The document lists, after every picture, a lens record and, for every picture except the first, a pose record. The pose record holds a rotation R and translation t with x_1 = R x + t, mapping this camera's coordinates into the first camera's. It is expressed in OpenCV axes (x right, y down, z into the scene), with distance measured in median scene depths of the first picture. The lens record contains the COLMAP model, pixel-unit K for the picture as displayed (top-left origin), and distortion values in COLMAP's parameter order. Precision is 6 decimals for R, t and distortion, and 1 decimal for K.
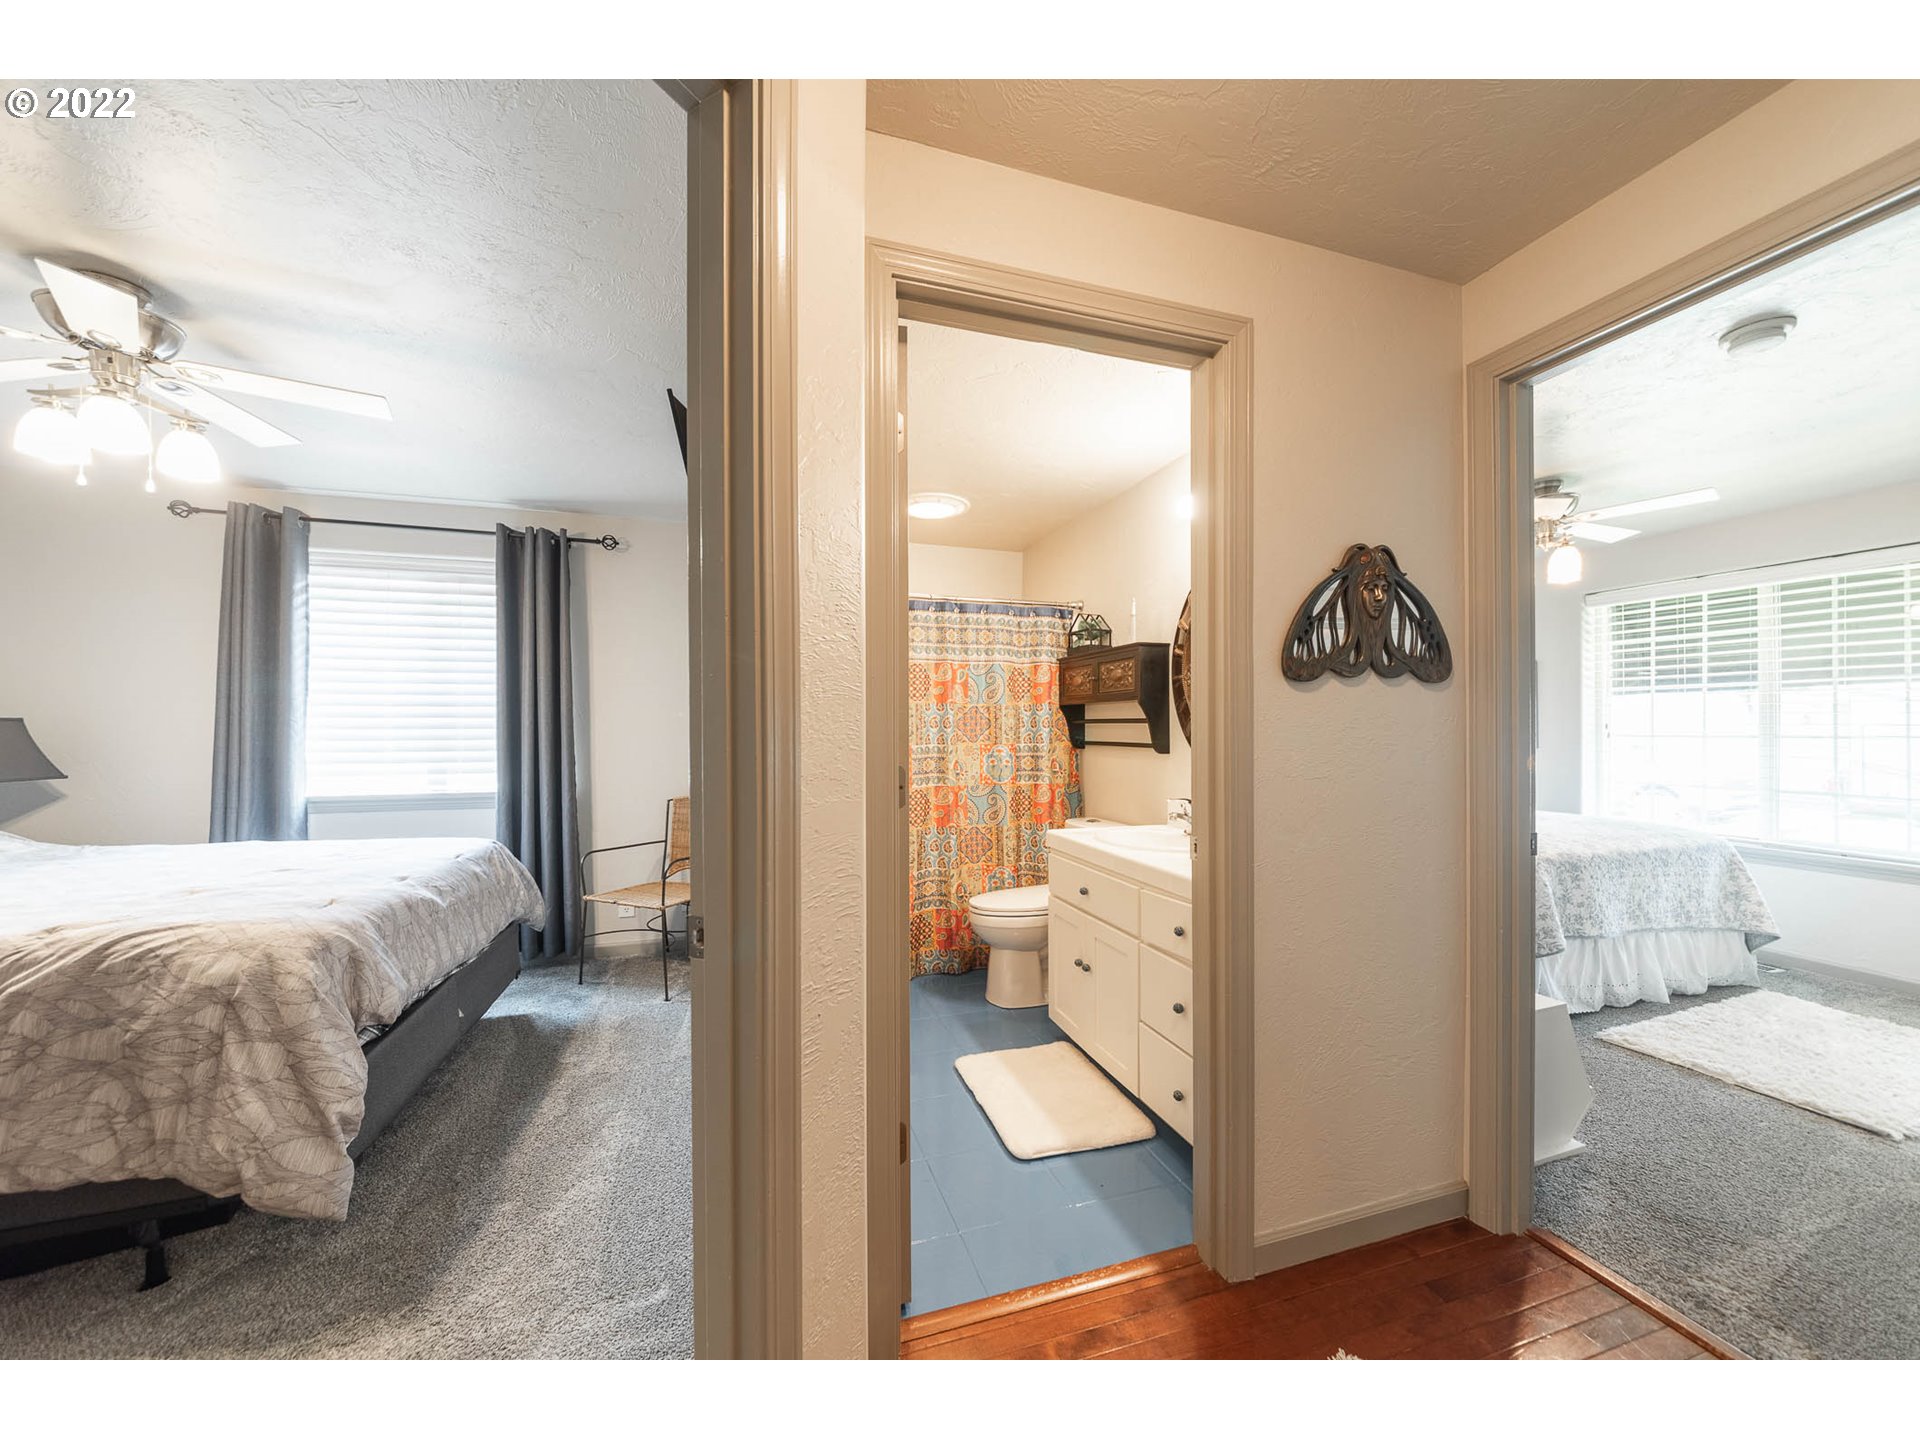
lens RADIAL K [[674.1, 0, 936.0], [0, 674.1, 736.2], [0, 0, 1]] dist [0.011323, 0.000438]
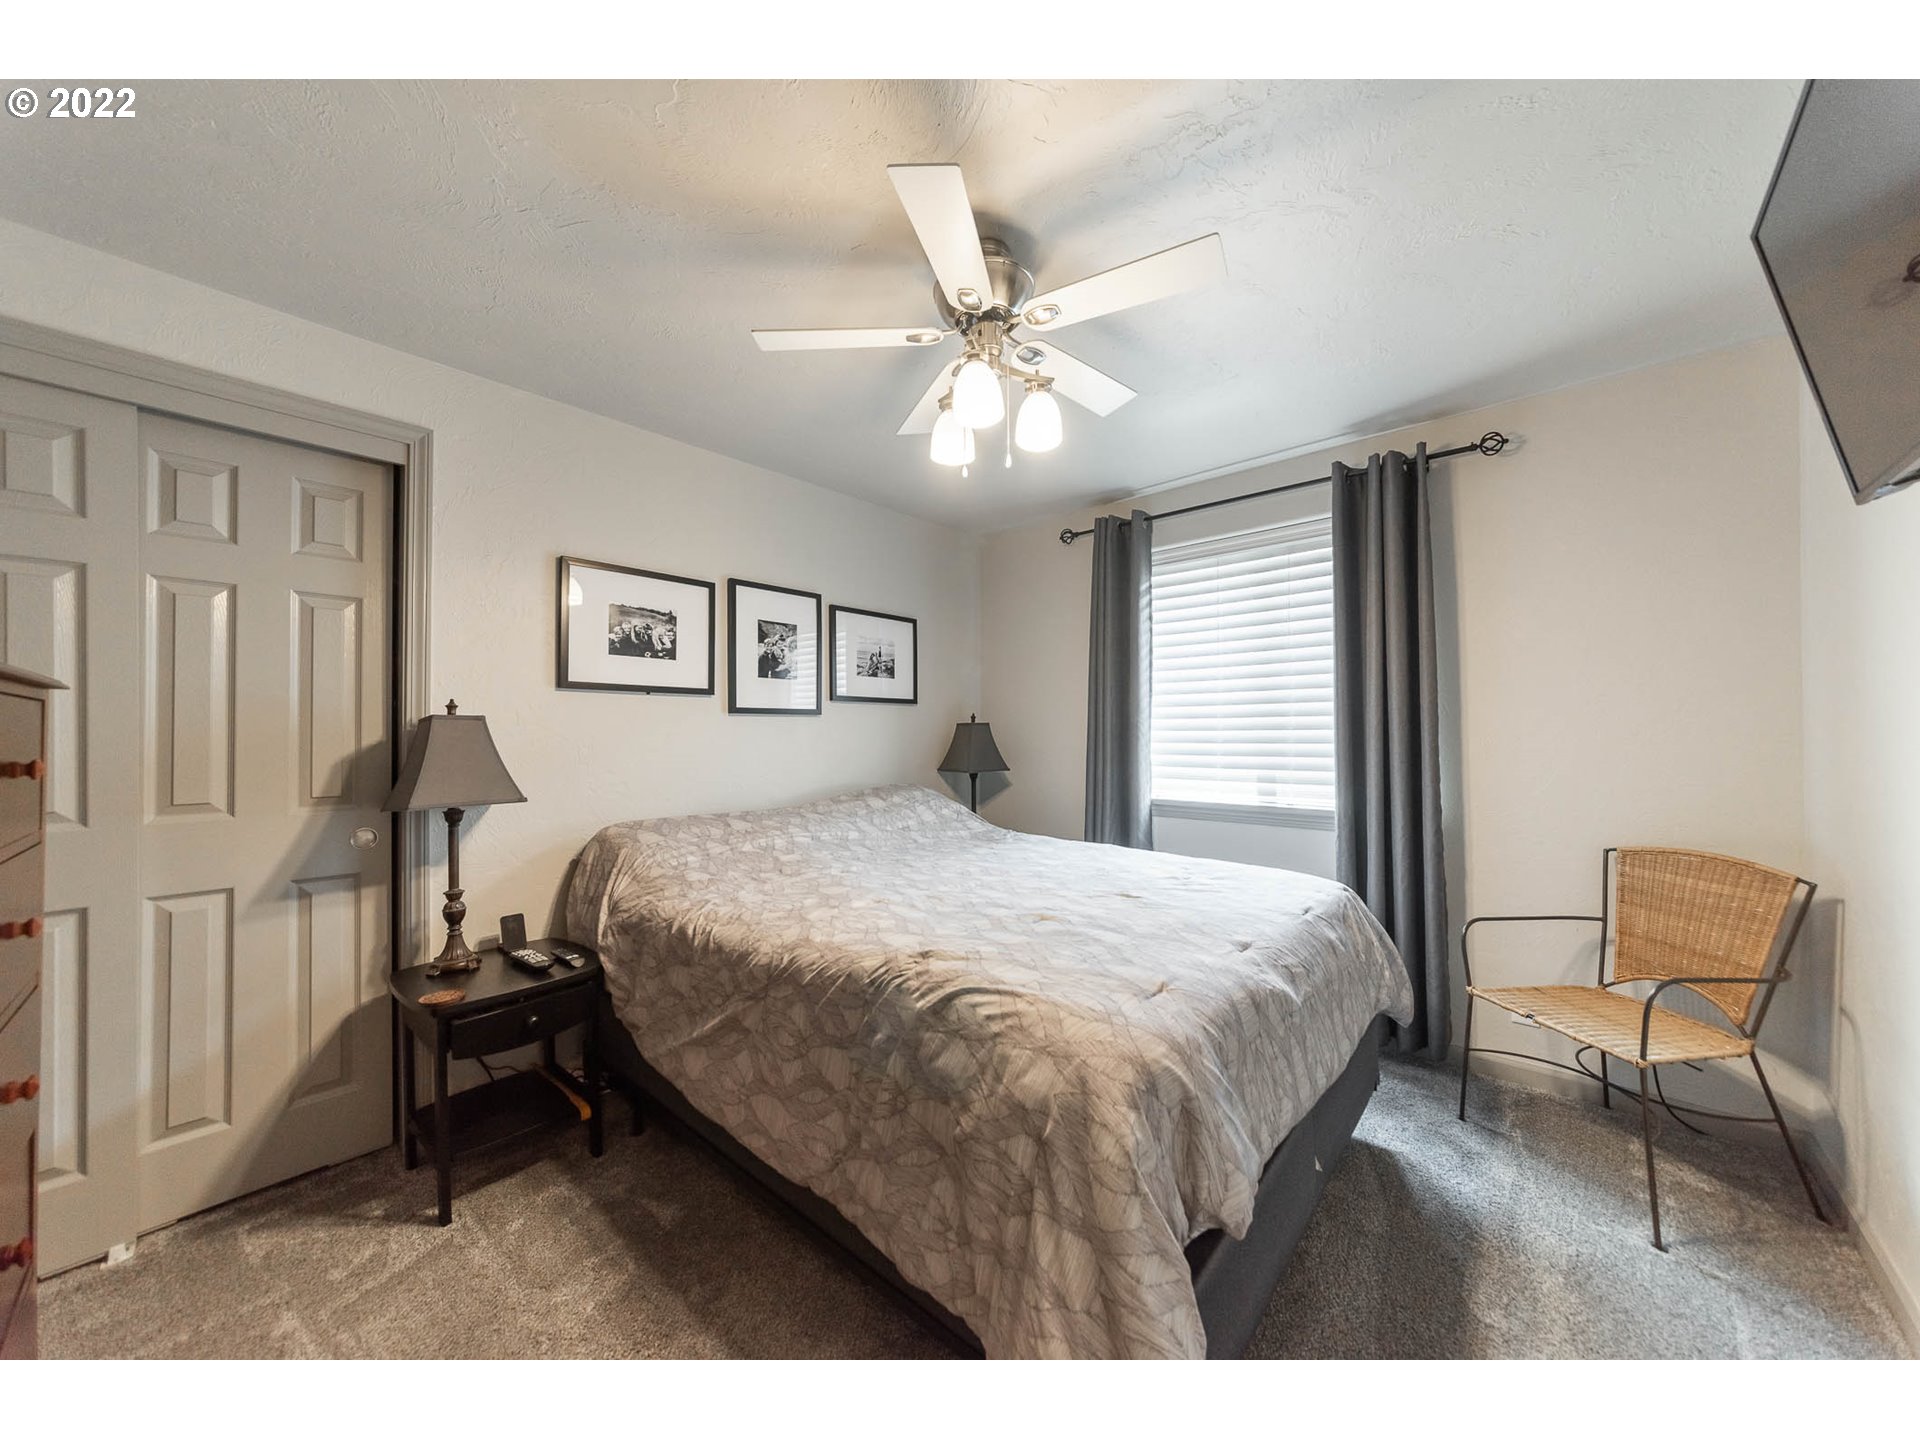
lens RADIAL K [[686.1, 0, 960.0], [0, 686.1, 720.0], [0, 0, 1]] dist [-0.026455, -0.000026]
pose [[0.512055, -0.025054, -0.858587, -0.206302], [-0.002191, 0.999533, -0.030474, 0.001238], [0.858950, 0.017485, 0.511761, 0.243785]]
